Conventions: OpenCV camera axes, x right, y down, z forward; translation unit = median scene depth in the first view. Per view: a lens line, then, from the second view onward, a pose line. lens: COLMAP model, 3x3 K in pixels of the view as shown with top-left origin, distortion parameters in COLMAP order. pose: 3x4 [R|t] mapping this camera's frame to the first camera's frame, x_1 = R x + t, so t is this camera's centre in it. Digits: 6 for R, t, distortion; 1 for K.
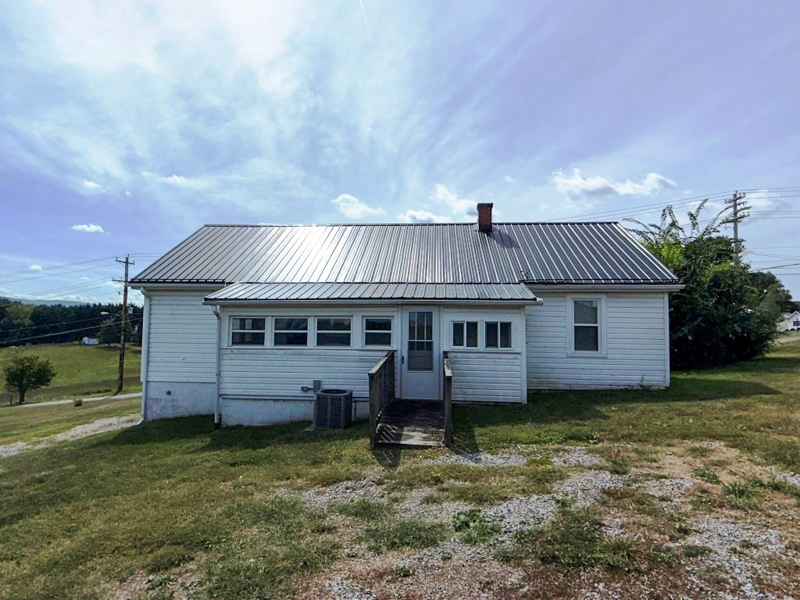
lens RADIAL K [[464.8, 0, 402.1], [0, 464.8, 298.1], [0, 0, 1]] dist [0.003741, -0.000780]
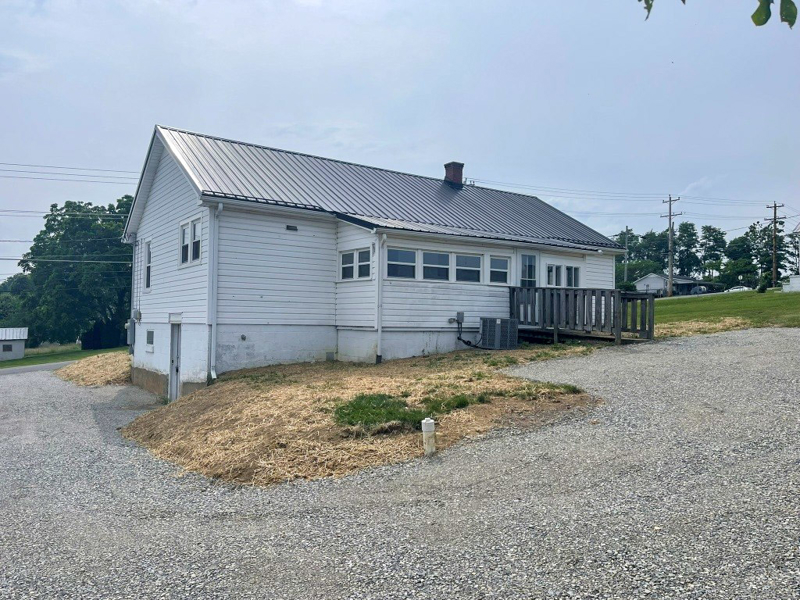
lens RADIAL K [[604.8, 0, 398.8], [0, 604.8, 302.1], [0, 0, 1]] dist [0.010428, 0.000233]
pose [[0.778225, 0.018330, 0.627718, -1.144767], [-0.044054, 0.998705, 0.025454, 0.121536], [-0.626438, -0.047463, 0.778025, 0.006779]]
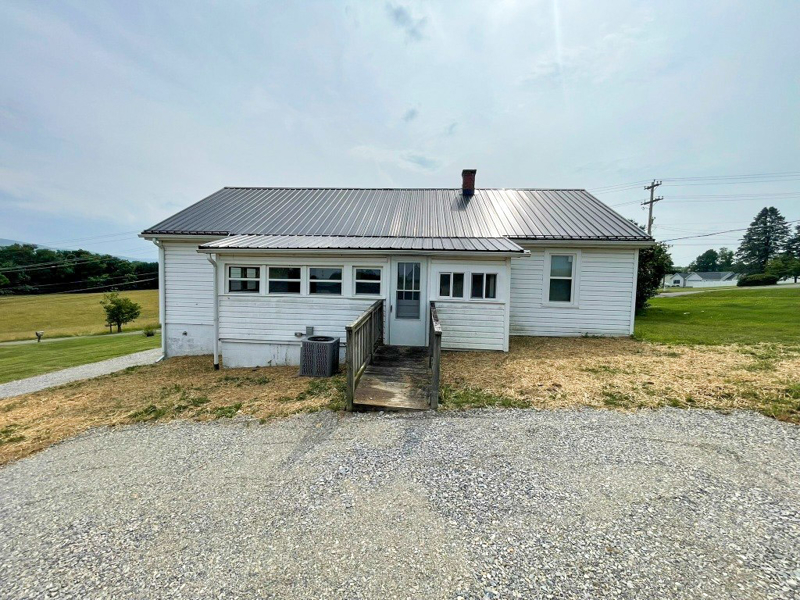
lens RADIAL K [[324.6, 0, 401.3], [0, 324.6, 294.3], [0, 0, 1]] dist [0.000700, -0.001515]
pose [[0.999892, 0.012855, 0.007151, 0.018240], [-0.013527, 0.994523, 0.103639, 0.024300], [-0.005780, -0.103724, 0.994589, 0.269596]]
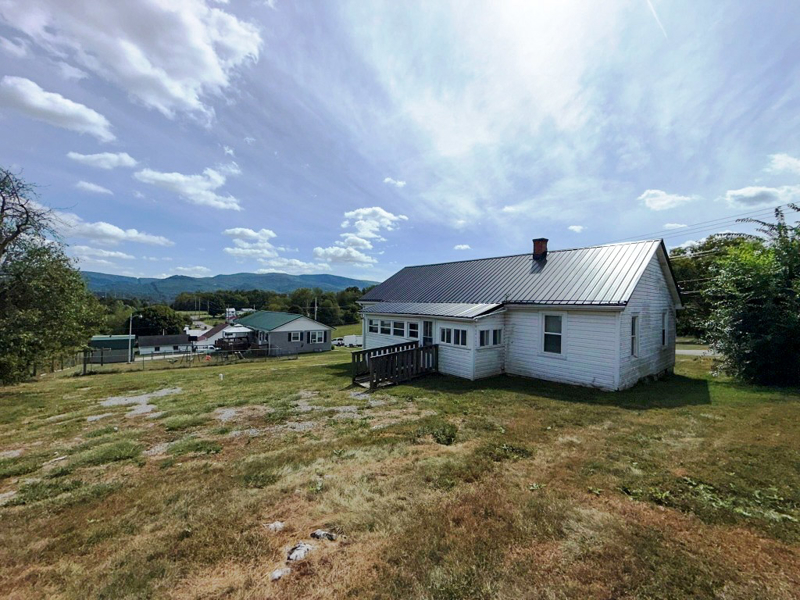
lens RADIAL K [[318.3, 0, 391.7], [0, 318.3, 304.7], [0, 0, 1]] dist [-0.003269, 0.001239]
pose [[0.688116, 0.006573, -0.725571, 0.834147], [0.036588, 0.998373, 0.043743, -0.094645], [0.724678, -0.056648, 0.686755, 0.030585]]
